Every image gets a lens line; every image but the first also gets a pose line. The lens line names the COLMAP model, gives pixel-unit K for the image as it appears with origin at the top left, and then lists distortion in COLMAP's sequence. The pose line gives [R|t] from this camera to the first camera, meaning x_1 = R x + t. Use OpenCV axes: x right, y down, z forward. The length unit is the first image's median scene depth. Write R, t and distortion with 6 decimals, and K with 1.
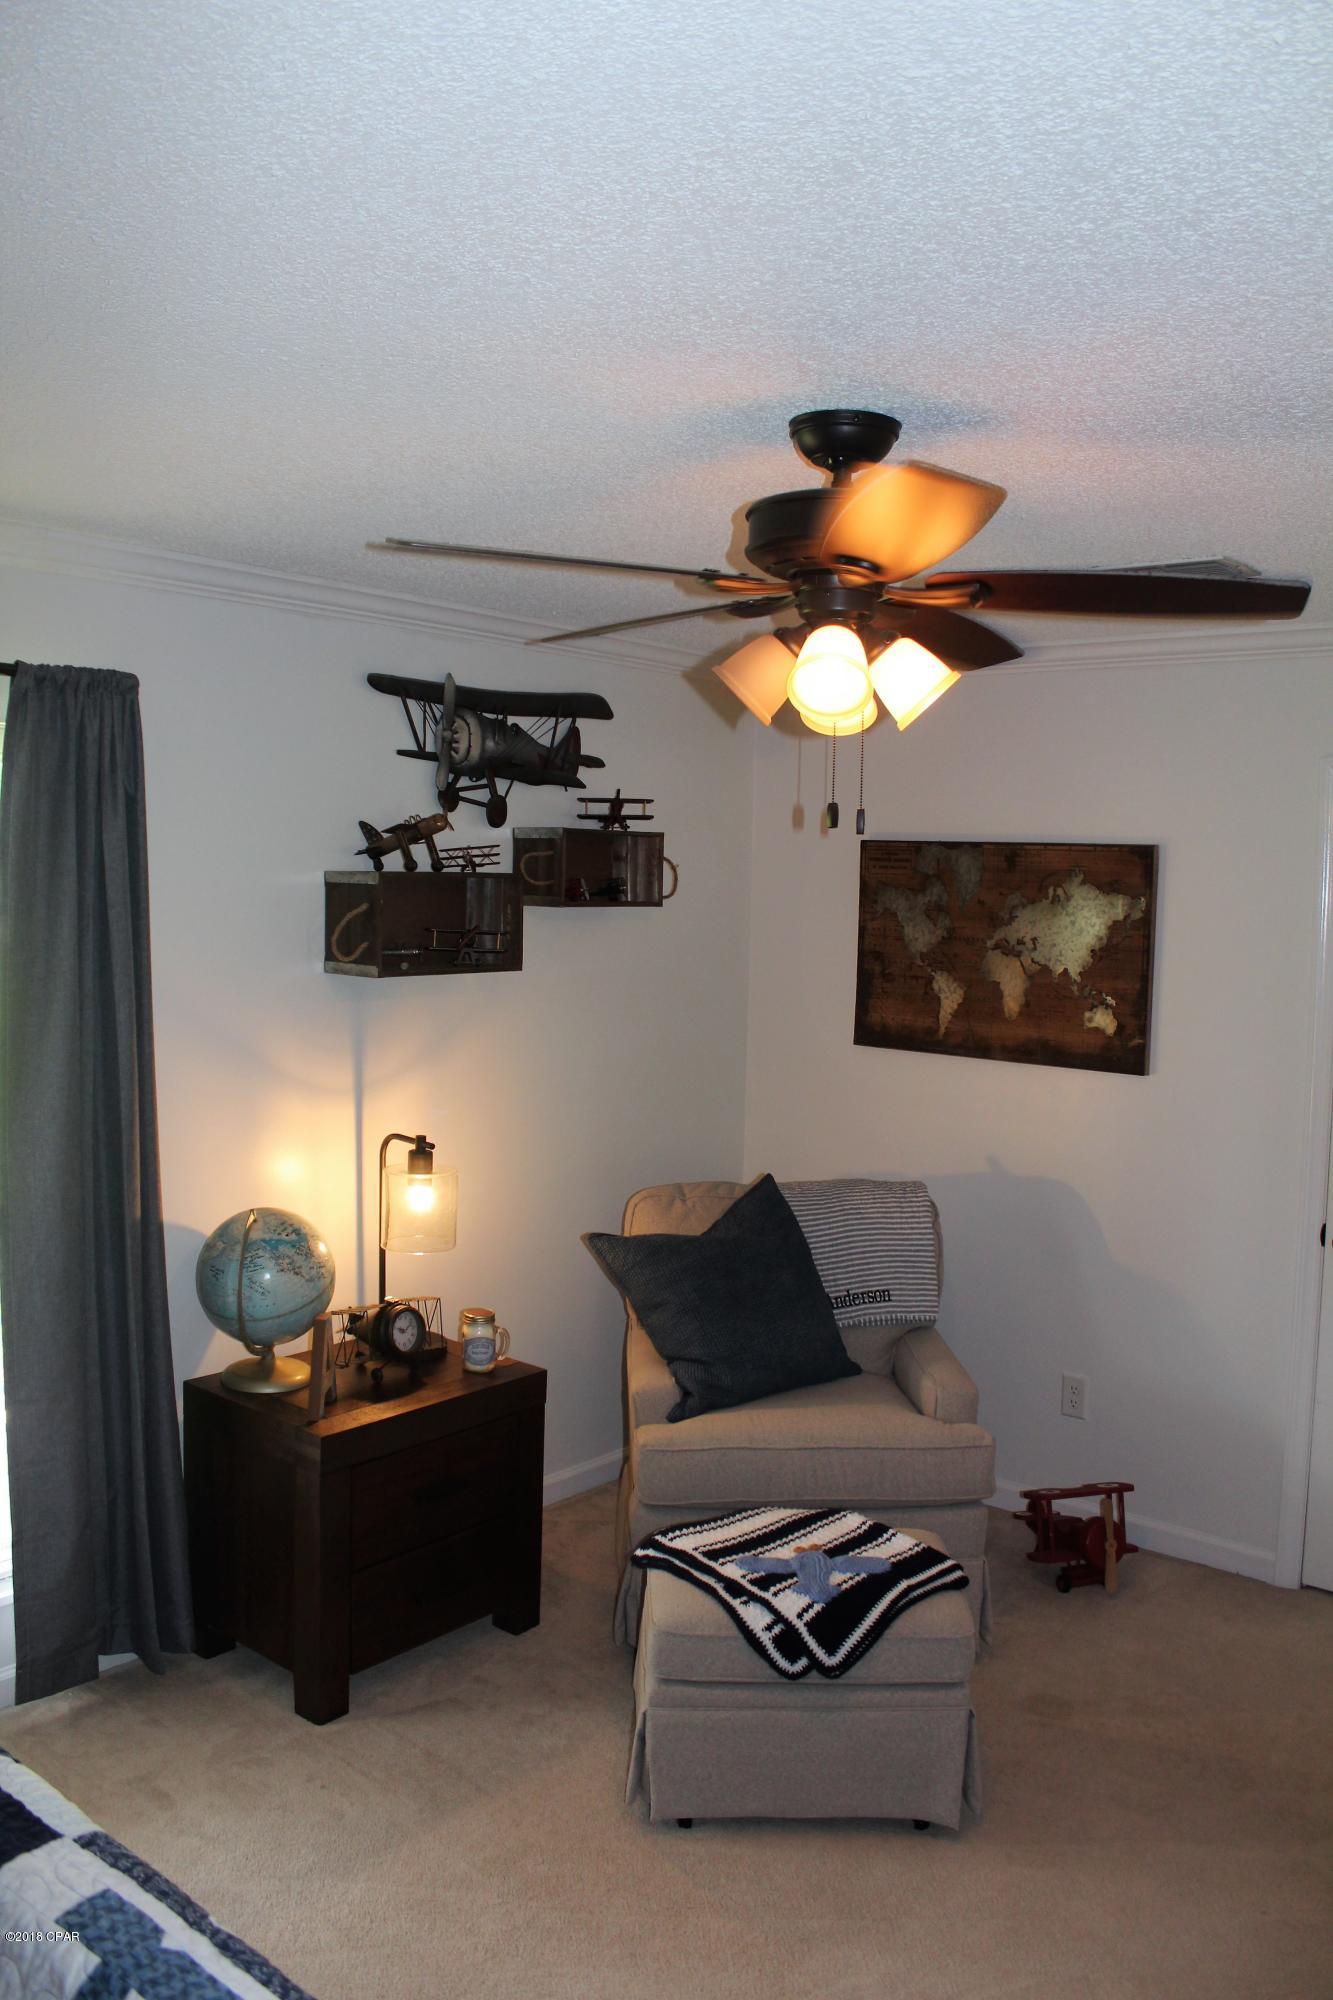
lens RADIAL K [[1653.6, 0, 666.5], [0, 1653.6, 1000.0], [0, 0, 1]] dist [-0.161100, 0.146460]
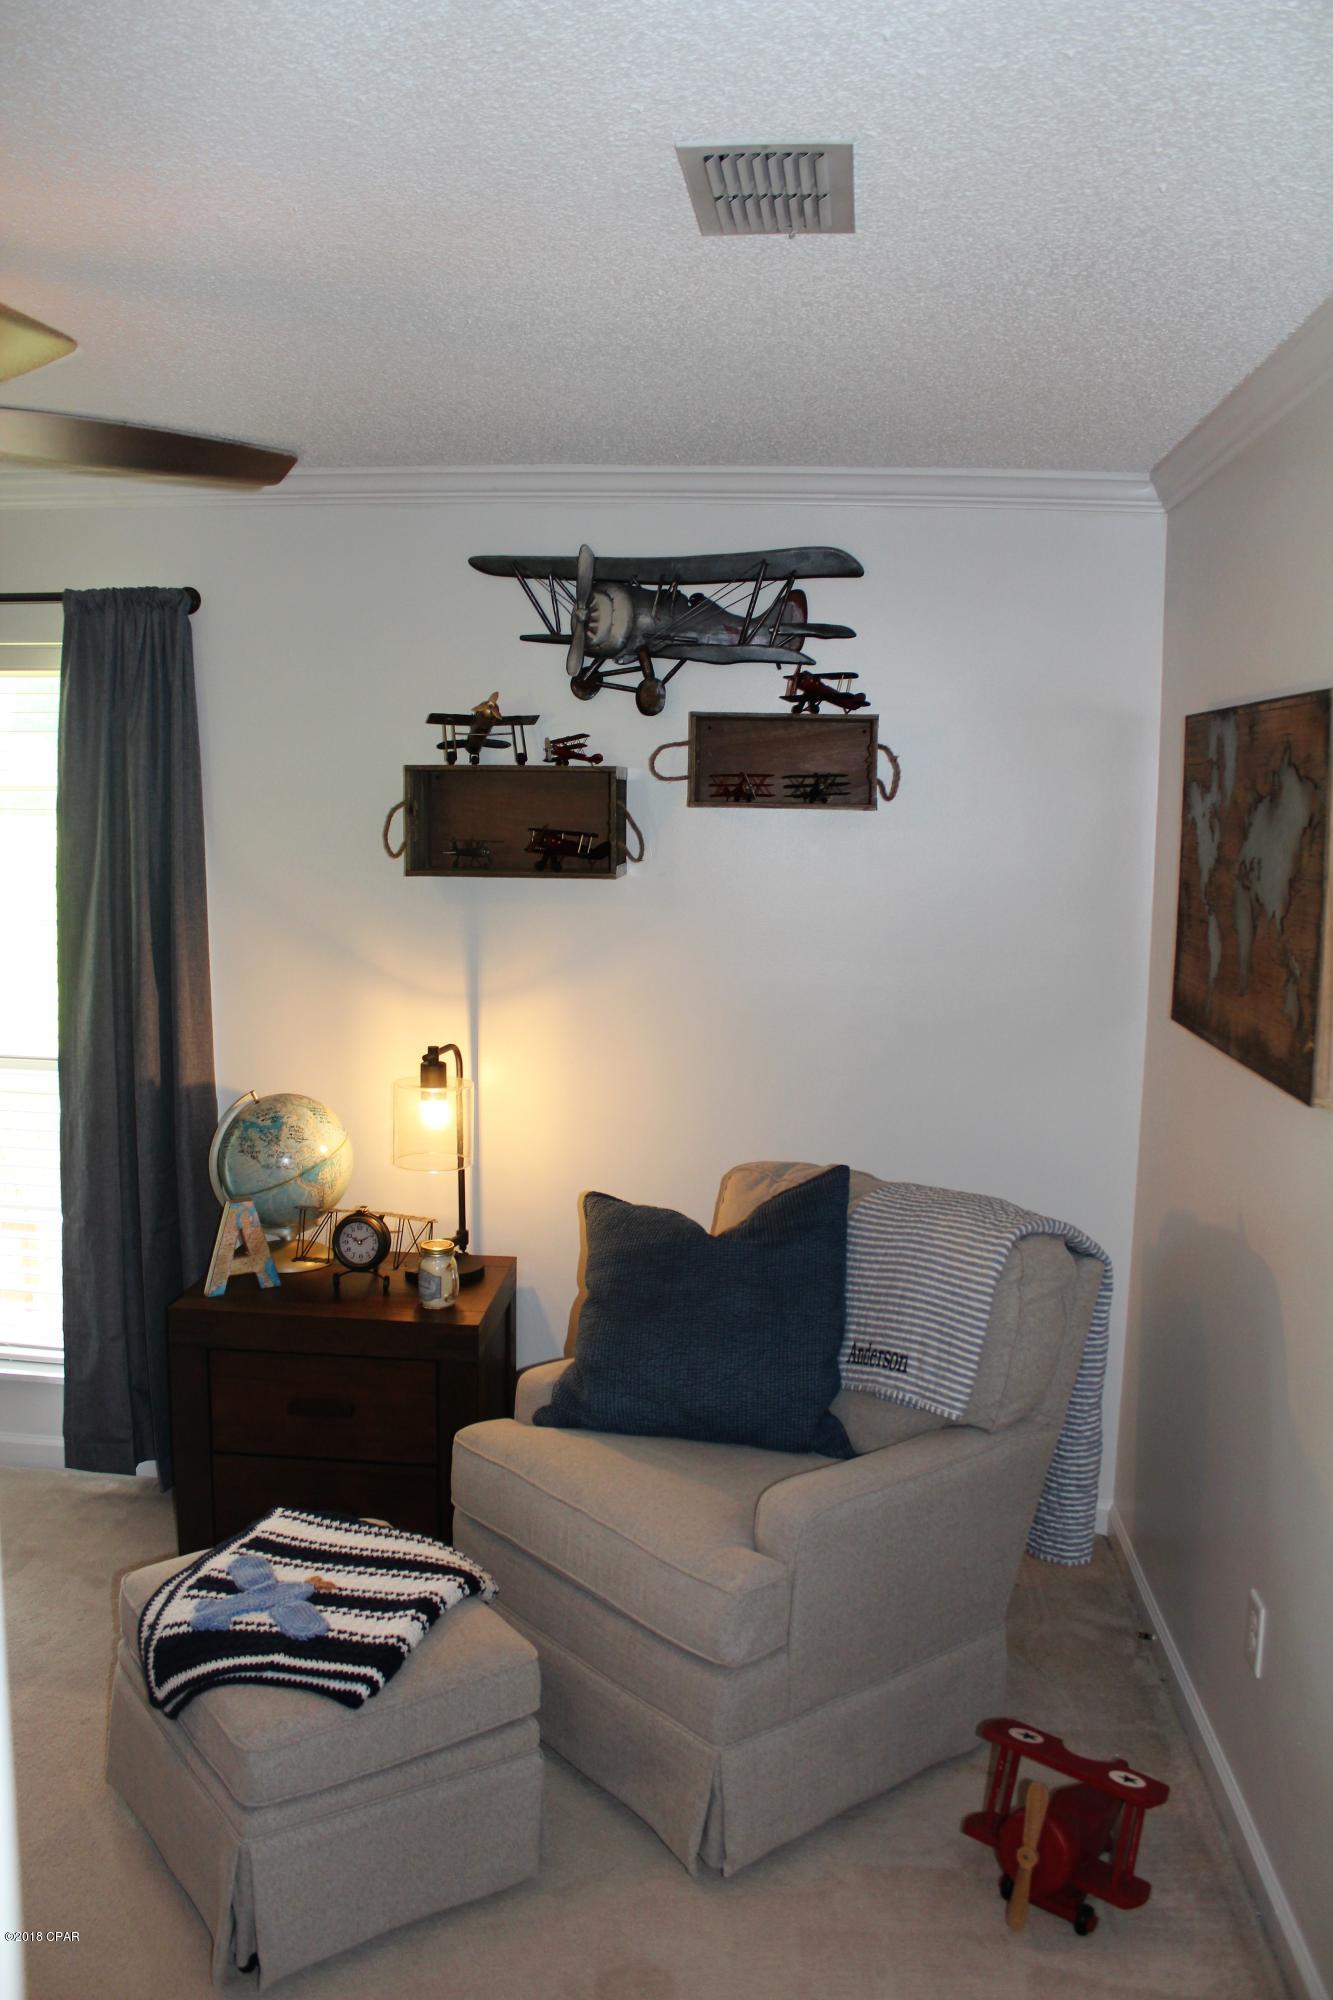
lens RADIAL K [[1653.6, 0, 666.5], [0, 1653.6, 1000.0], [0, 0, 1]] dist [-0.161100, 0.146460]
pose [[0.579478, 0.093228, -0.809638, 0.635642], [-0.064596, 0.995564, 0.068404, -0.015870], [0.812424, 0.012660, 0.582930, 0.517758]]
